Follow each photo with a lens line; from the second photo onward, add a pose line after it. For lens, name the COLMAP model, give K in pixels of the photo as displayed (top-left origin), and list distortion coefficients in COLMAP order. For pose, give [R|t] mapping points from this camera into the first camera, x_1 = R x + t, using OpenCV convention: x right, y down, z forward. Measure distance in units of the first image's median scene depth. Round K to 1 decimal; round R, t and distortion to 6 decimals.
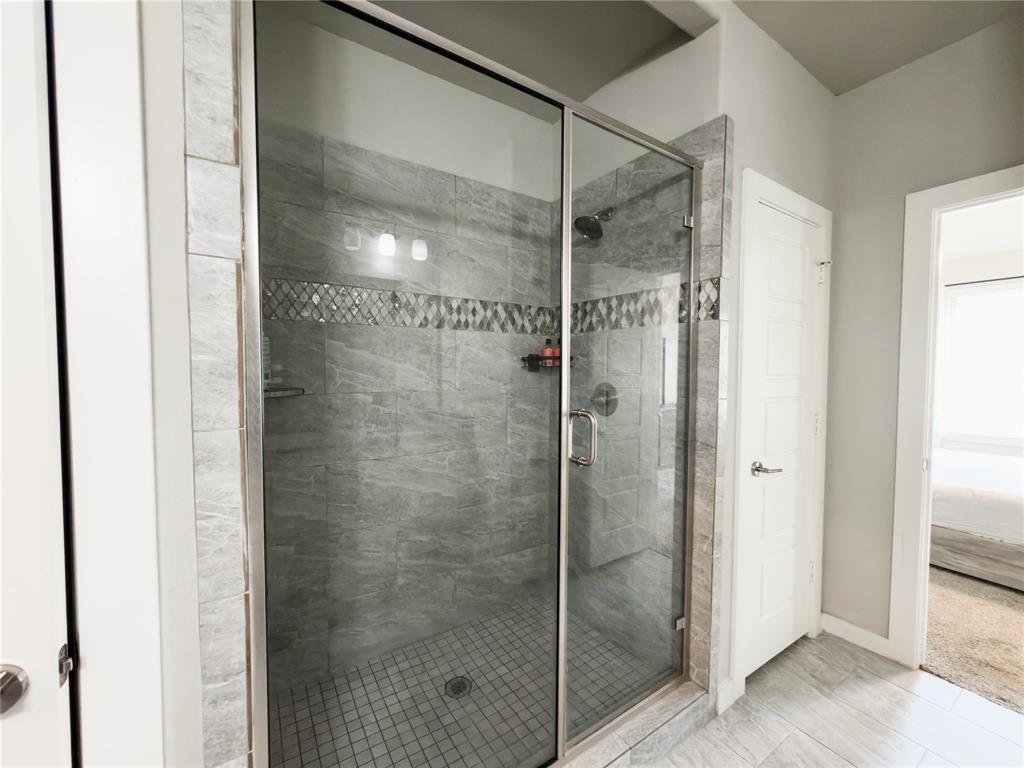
lens RADIAL K [[410.2, 0, 512.0], [0, 410.2, 384.0], [0, 0, 1]] dist [0.001424, 0.000080]
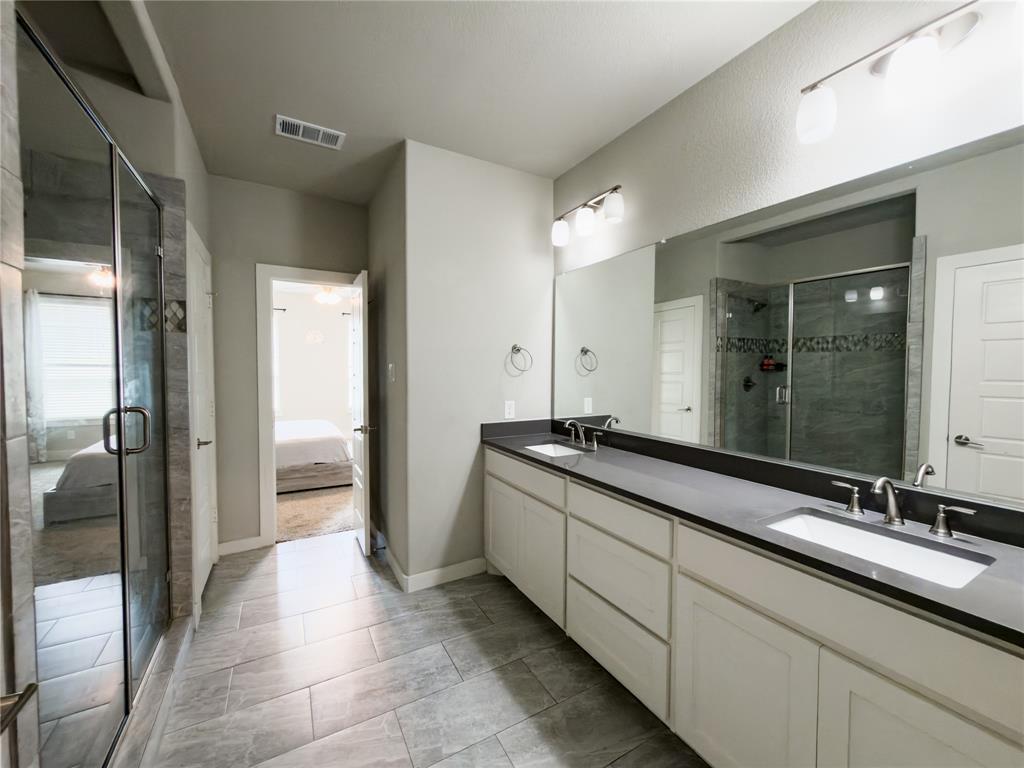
lens RADIAL K [[410.2, 0, 512.0], [0, 410.2, 384.0], [0, 0, 1]] dist [0.001424, 0.000080]
pose [[0.060033, -0.038469, 0.997455, -0.728074], [0.030766, 0.998854, 0.036672, -0.007280], [-0.997722, 0.028486, 0.061148, -0.124831]]
